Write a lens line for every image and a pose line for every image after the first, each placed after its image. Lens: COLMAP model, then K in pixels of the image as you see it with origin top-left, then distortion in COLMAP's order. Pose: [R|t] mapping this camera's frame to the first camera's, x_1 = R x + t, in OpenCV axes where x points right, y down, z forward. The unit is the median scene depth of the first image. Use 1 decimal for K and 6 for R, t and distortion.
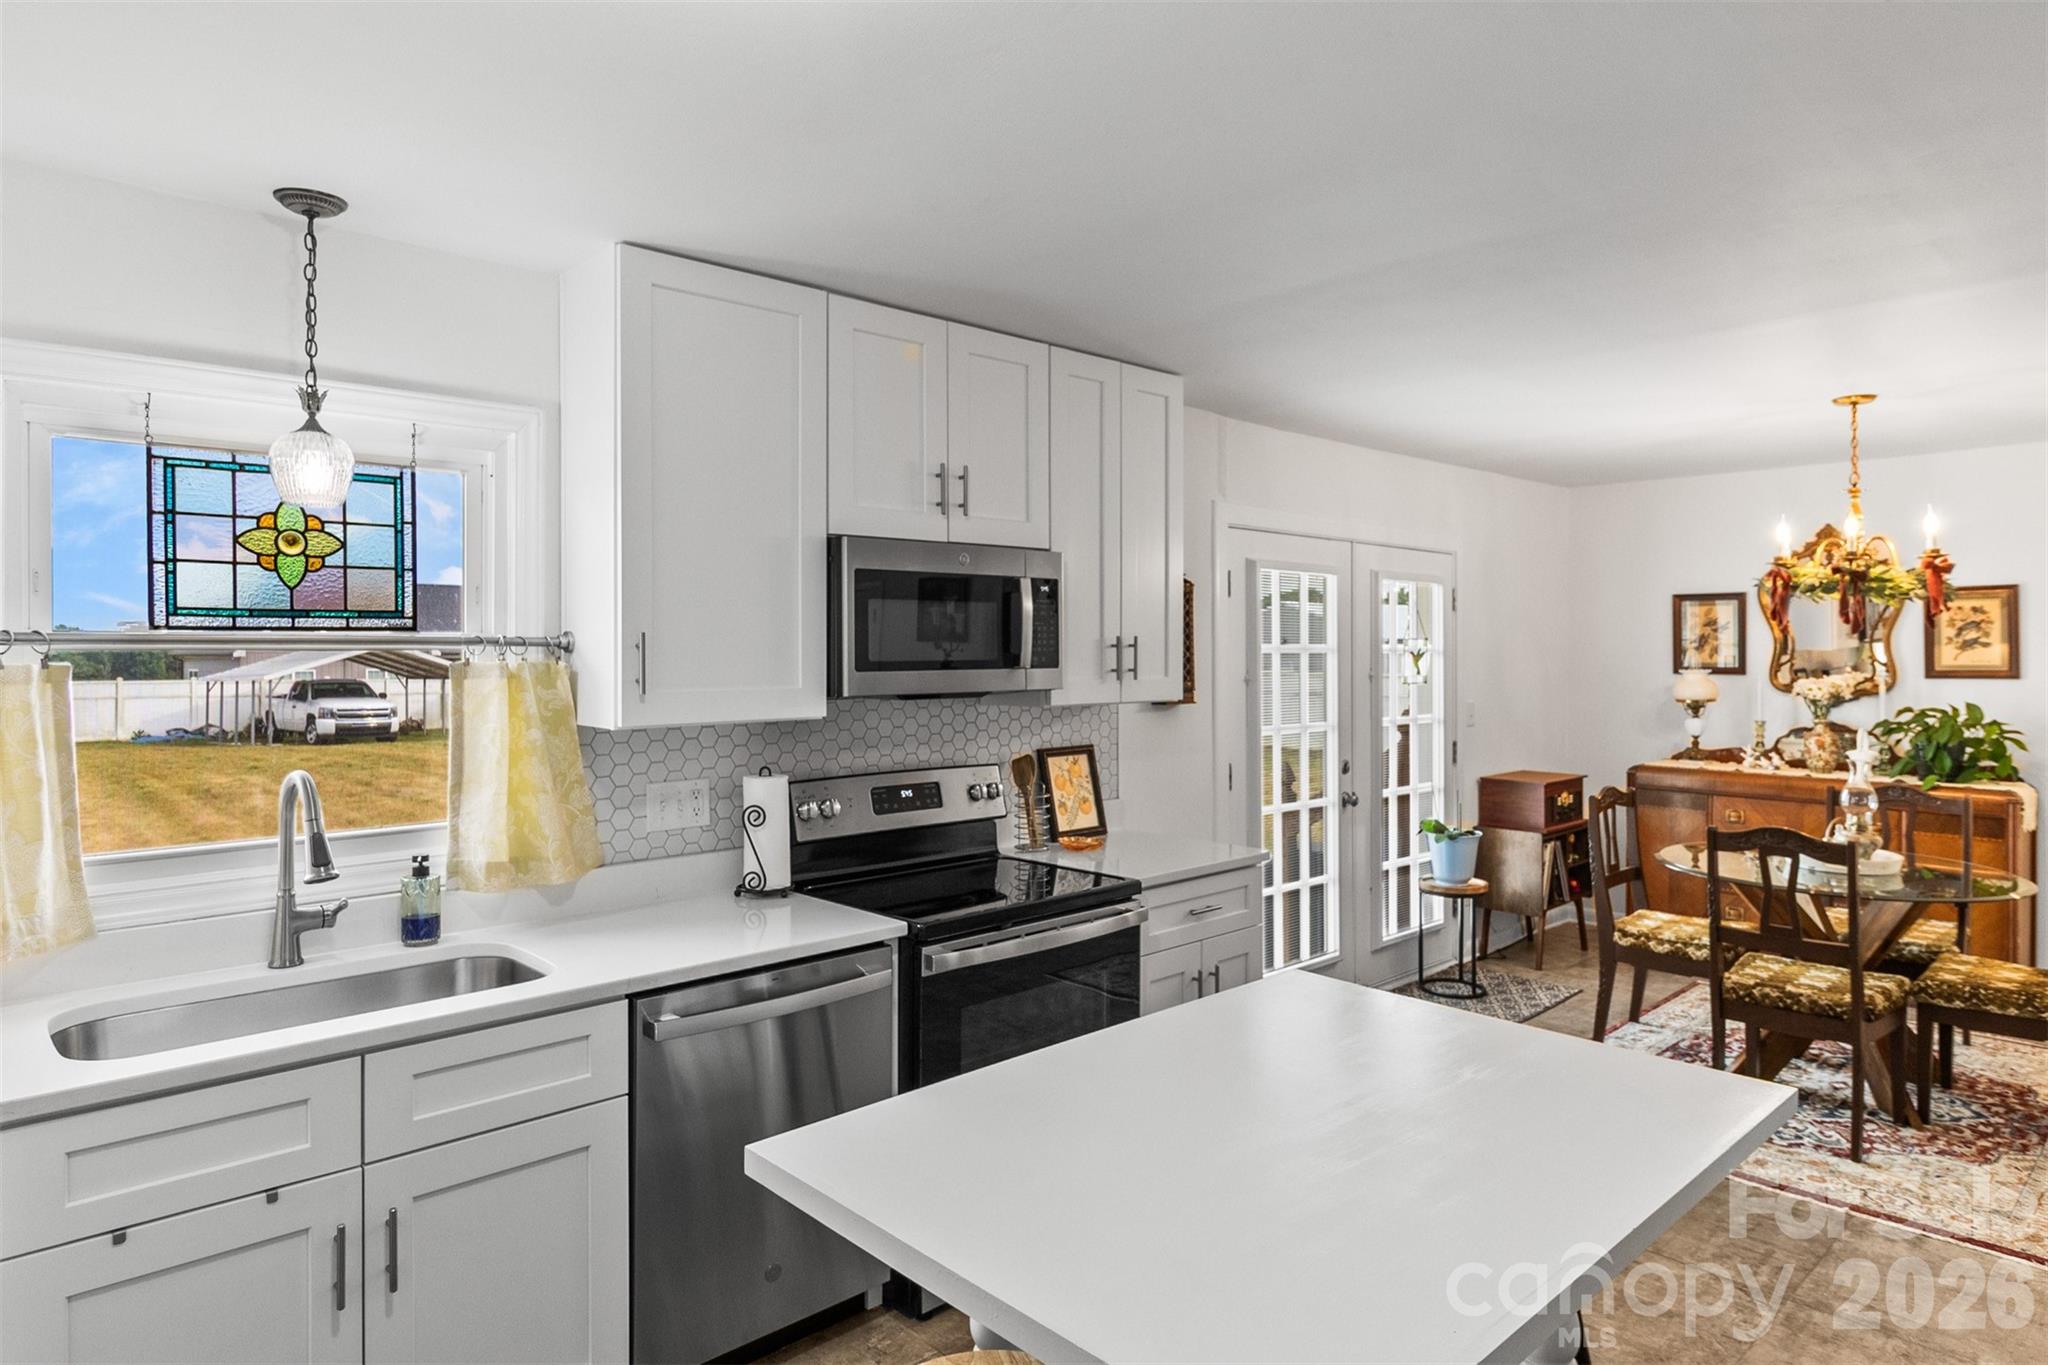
lens RADIAL K [[1192.5, 0, 1037.7], [0, 1192.5, 648.3], [0, 0, 1]] dist [0.005590, -0.004899]
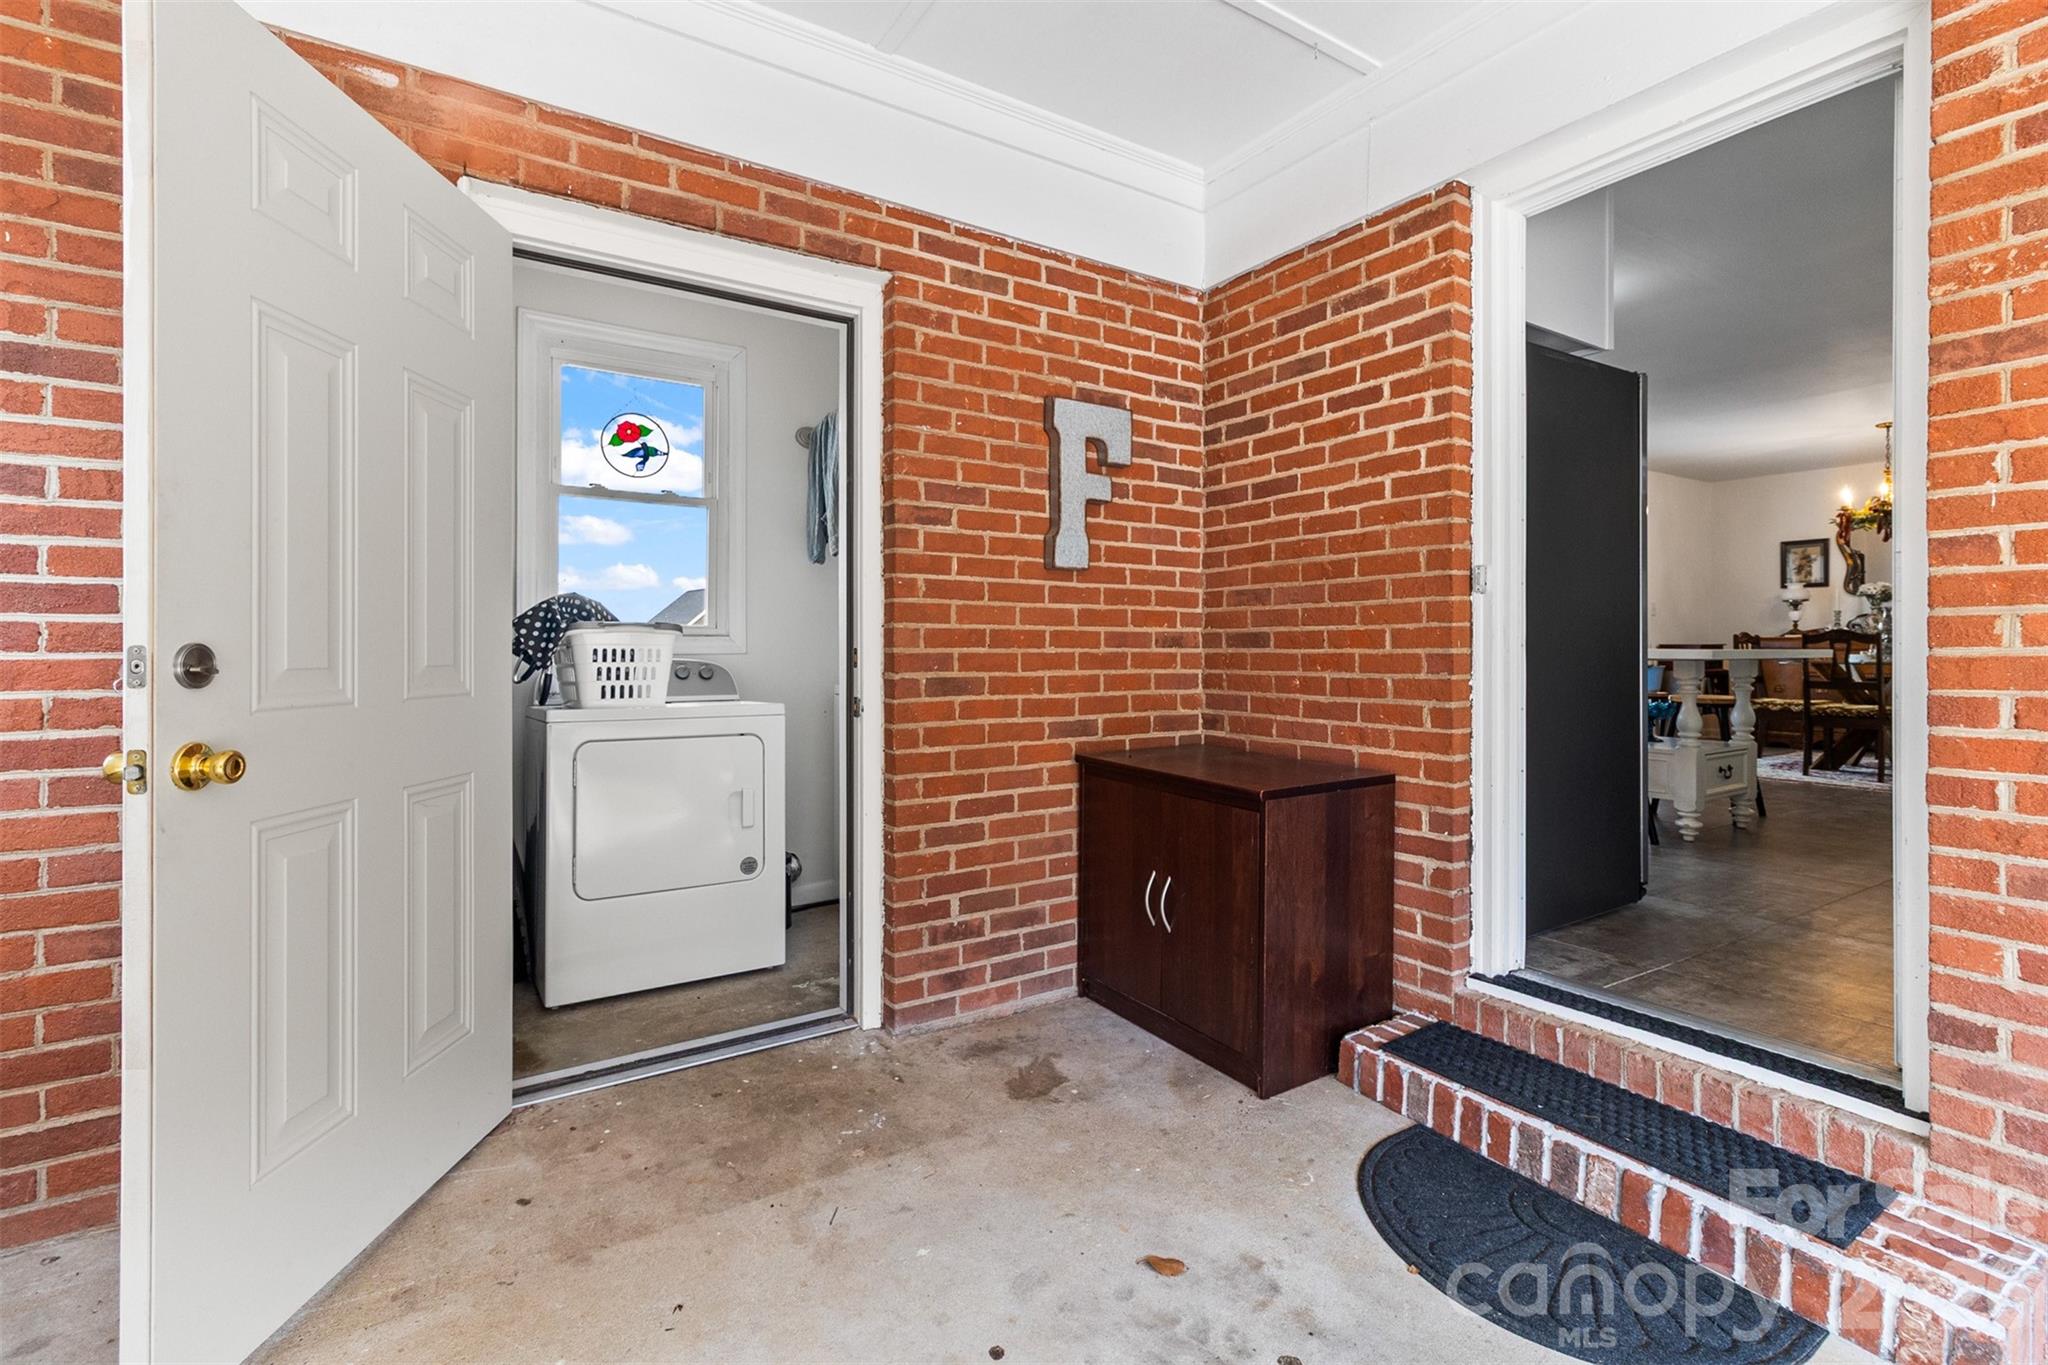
lens RADIAL K [[954.6, 0, 1020.8], [0, 954.6, 668.7], [0, 0, 1]] dist [0.005381, 0.000277]
pose [[0.984581, -0.000207, -0.174929, -0.635698], [0.003291, 0.999844, 0.017338, 0.226929], [0.174899, -0.017646, 0.984428, -1.152420]]
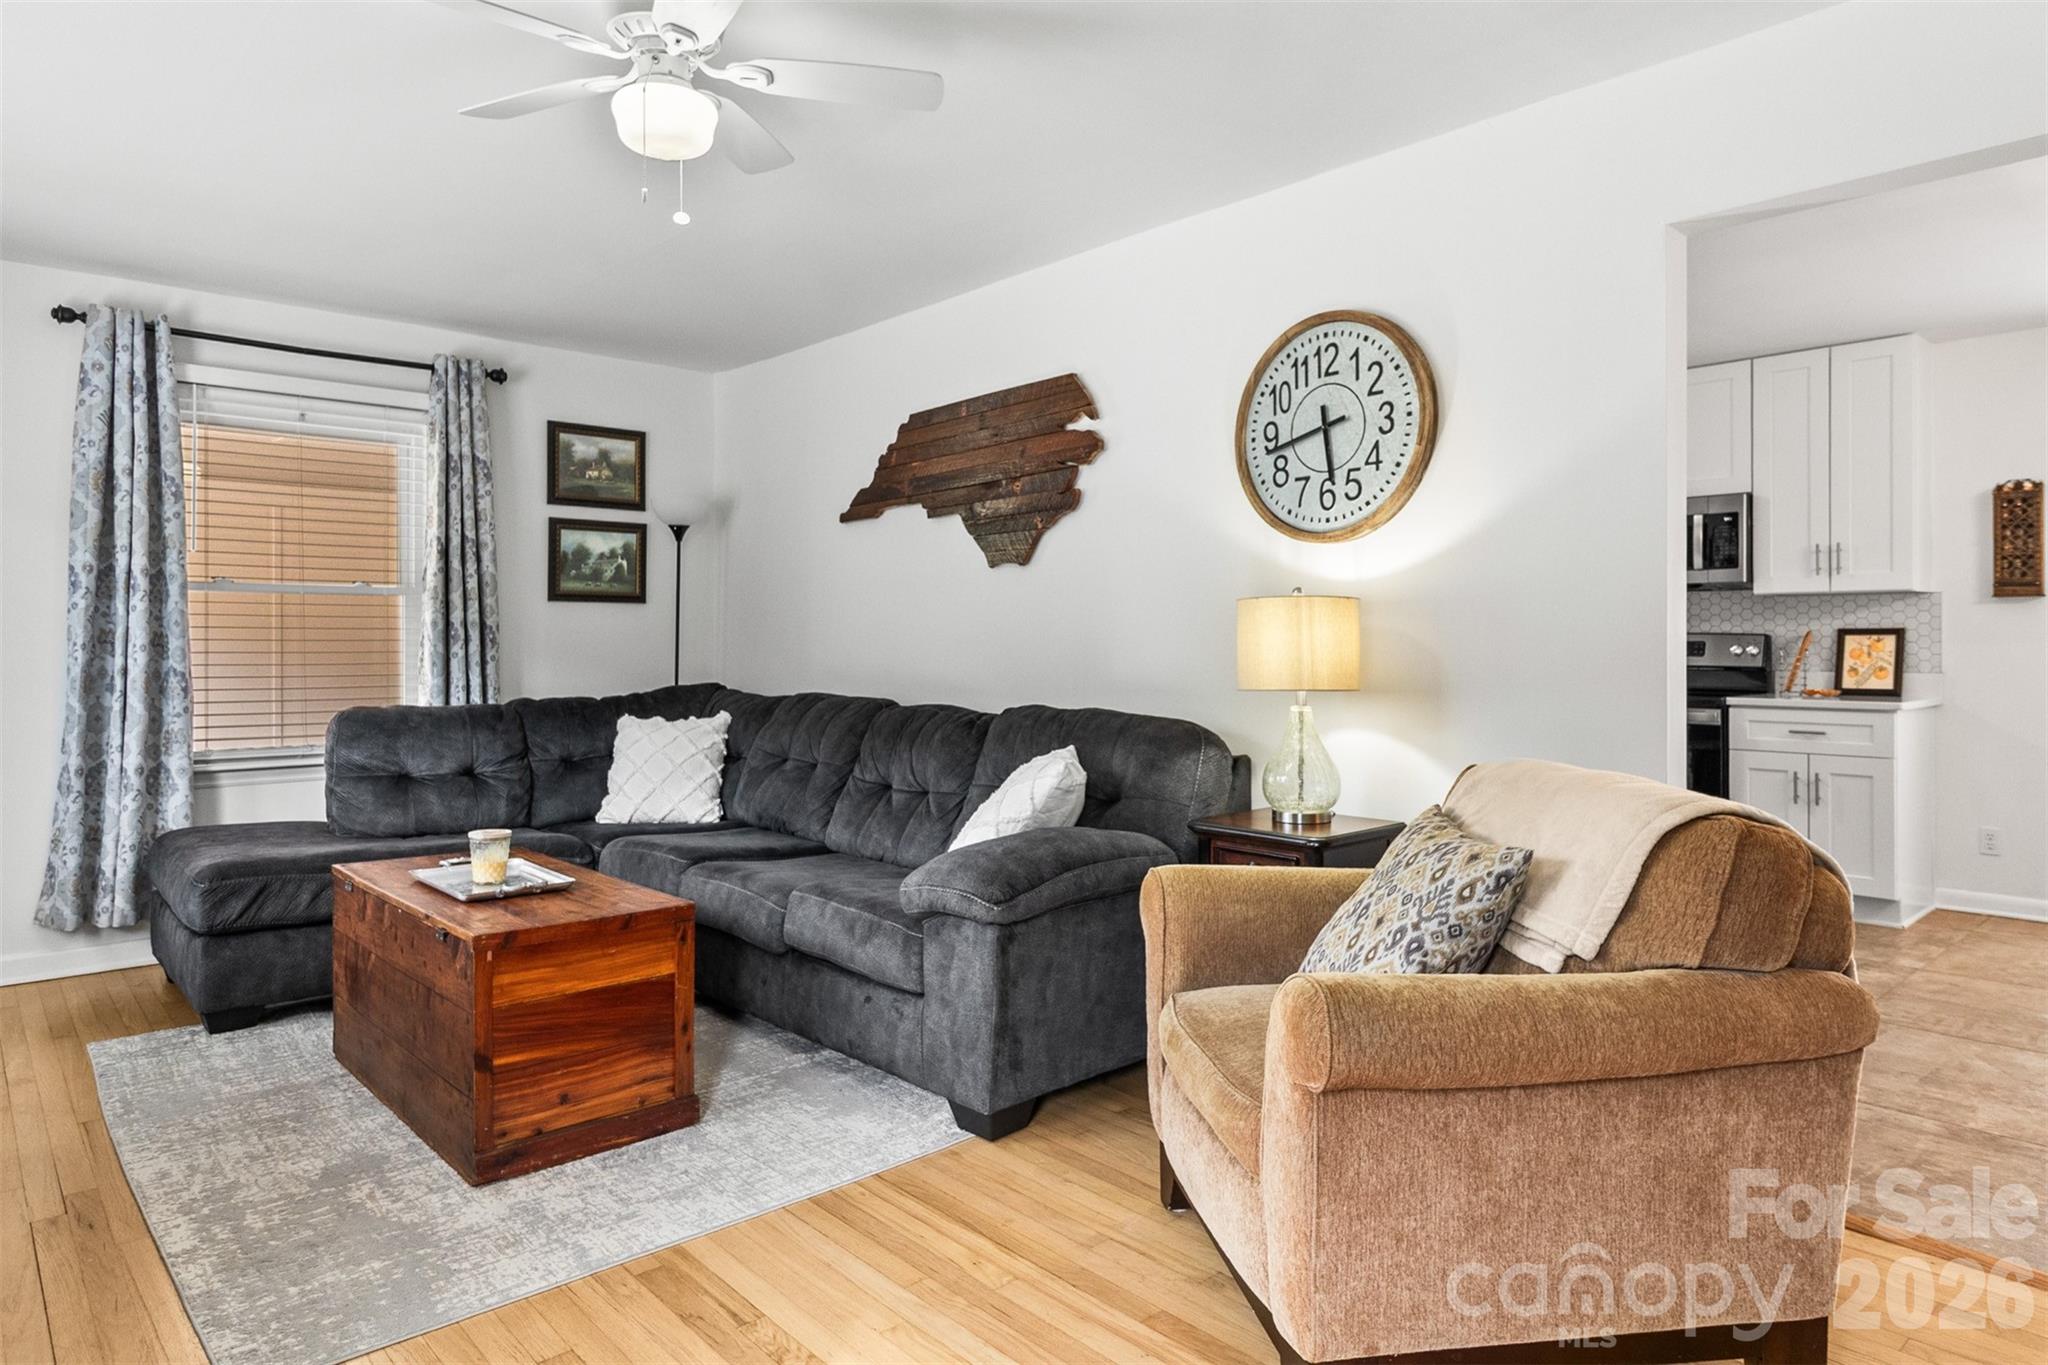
lens RADIAL K [[1192.5, 0, 1049.8], [0, 1192.5, 643.6], [0, 0, 1]] dist [0.005590, -0.004899]
pose [[-0.026025, 0.001100, -0.999661, 1.828891], [0.000507, 0.999999, 0.001088, 0.128332], [0.999661, -0.000478, -0.026026, 0.148785]]
